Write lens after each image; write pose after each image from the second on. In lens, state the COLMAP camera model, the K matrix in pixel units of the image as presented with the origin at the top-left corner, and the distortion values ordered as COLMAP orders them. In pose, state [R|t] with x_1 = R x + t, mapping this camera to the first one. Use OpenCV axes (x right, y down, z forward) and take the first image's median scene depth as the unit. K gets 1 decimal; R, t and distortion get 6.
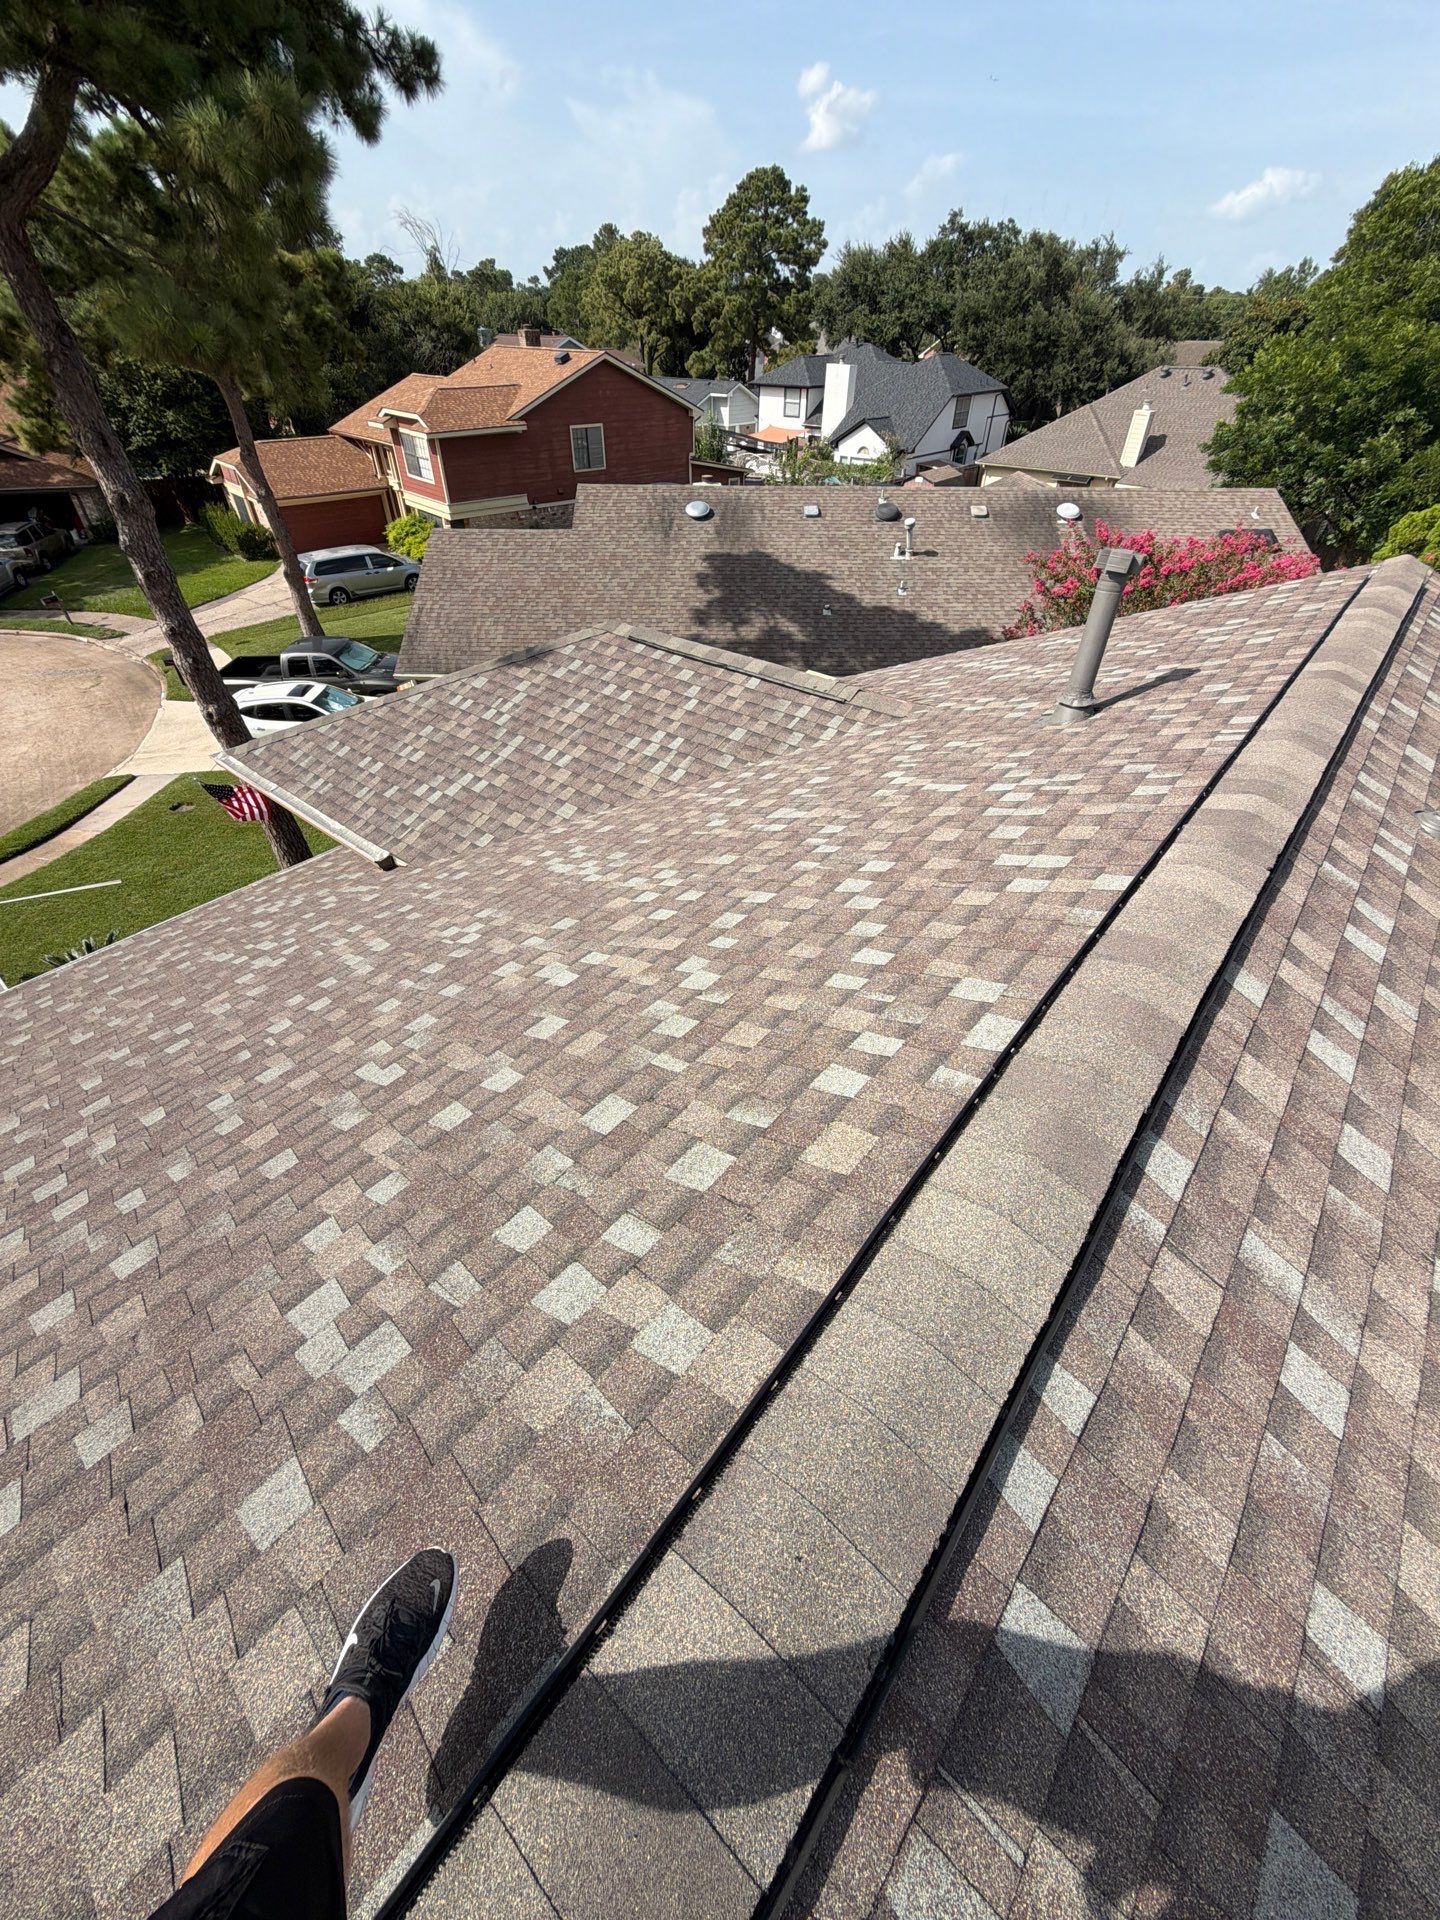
lens RADIAL K [[767.1, 0, 722.4], [0, 767.1, 954.8], [0, 0, 1]] dist [-0.001526, 0.000136]
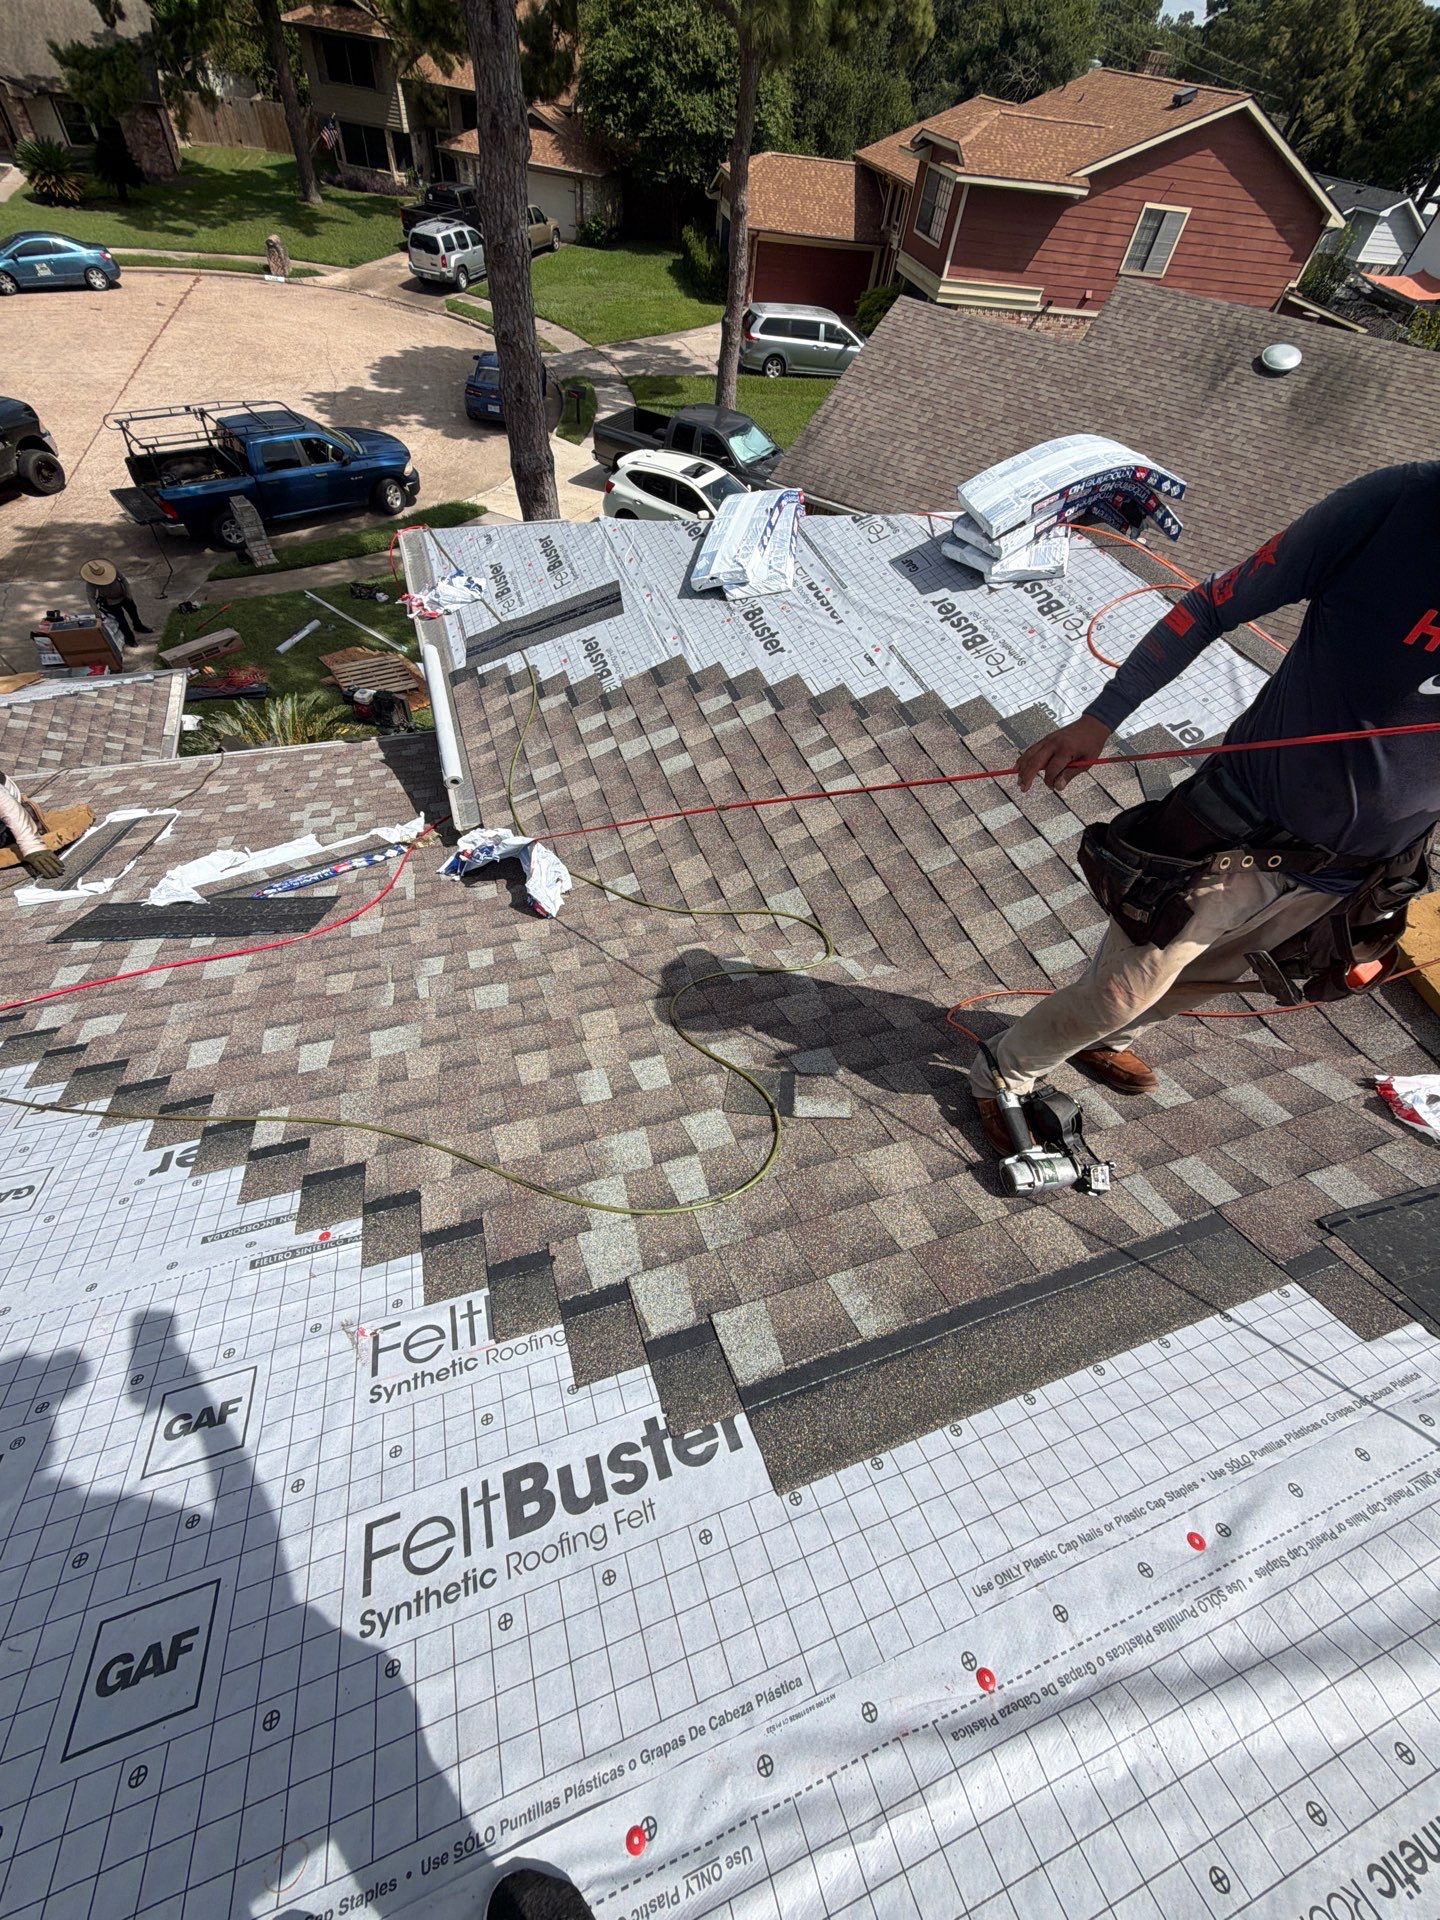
lens RADIAL K [[767.1, 0, 722.7], [0, 767.1, 958.2], [0, 0, 1]] dist [-0.001526, 0.000136]
pose [[0.850823, 0.455403, -0.262124, -0.166416], [-0.403940, 0.885914, 0.228010, -0.405110], [0.336056, -0.088113, 0.937711, 0.895490]]
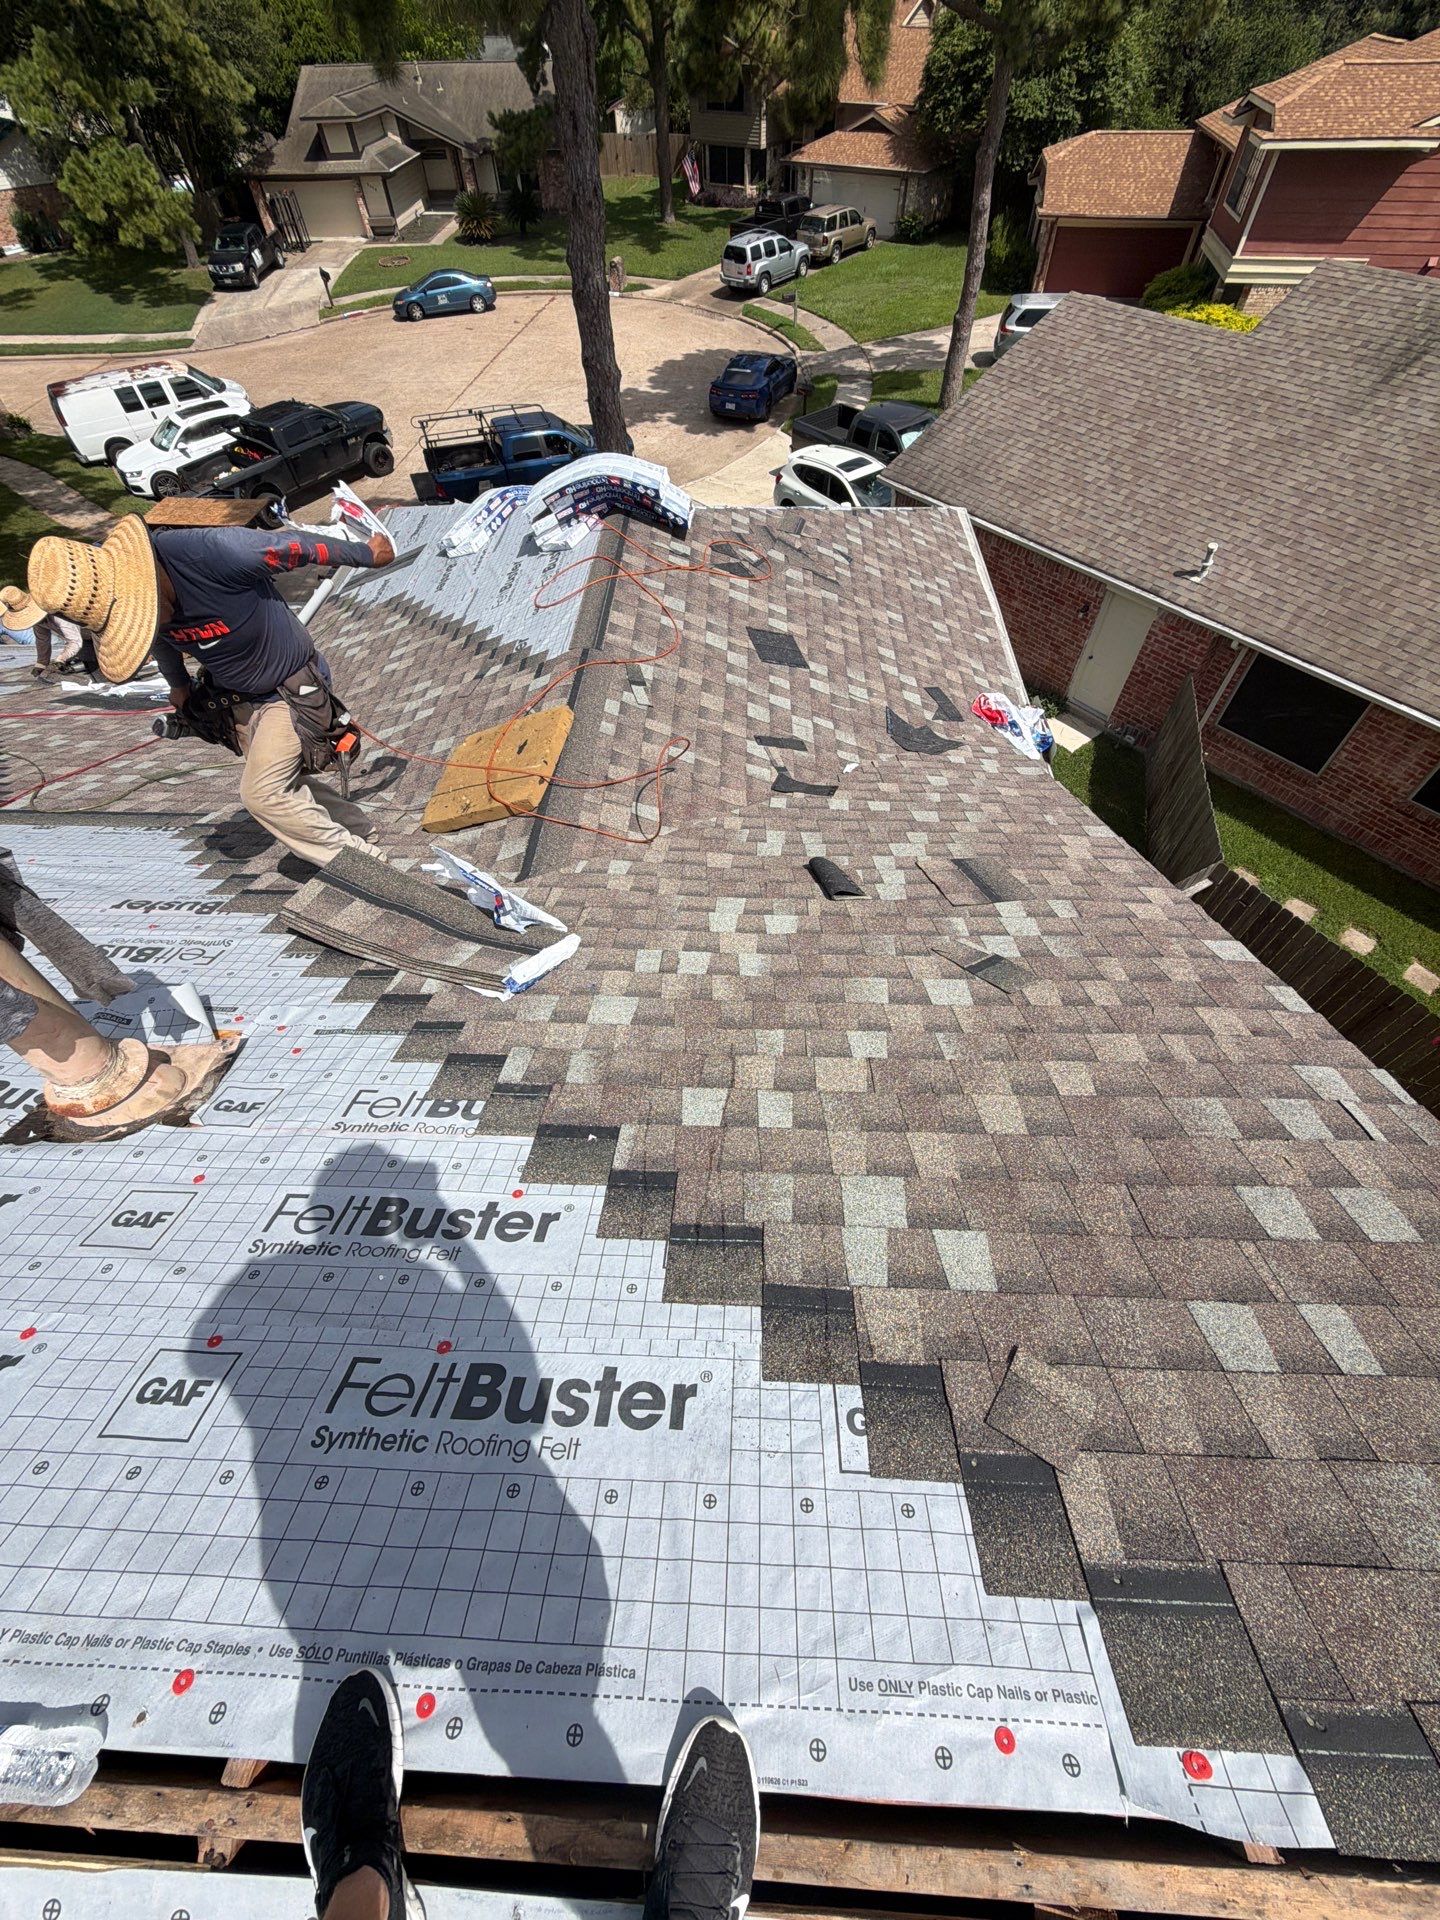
lens RADIAL K [[767.1, 0, 720.2], [0, 767.1, 958.1], [0, 0, 1]] dist [-0.001526, 0.000136]
pose [[0.607797, 0.620775, -0.495198, 0.971188], [-0.488816, 0.783932, 0.382765, -0.826124], [0.625813, 0.009418, 0.779917, 1.032072]]
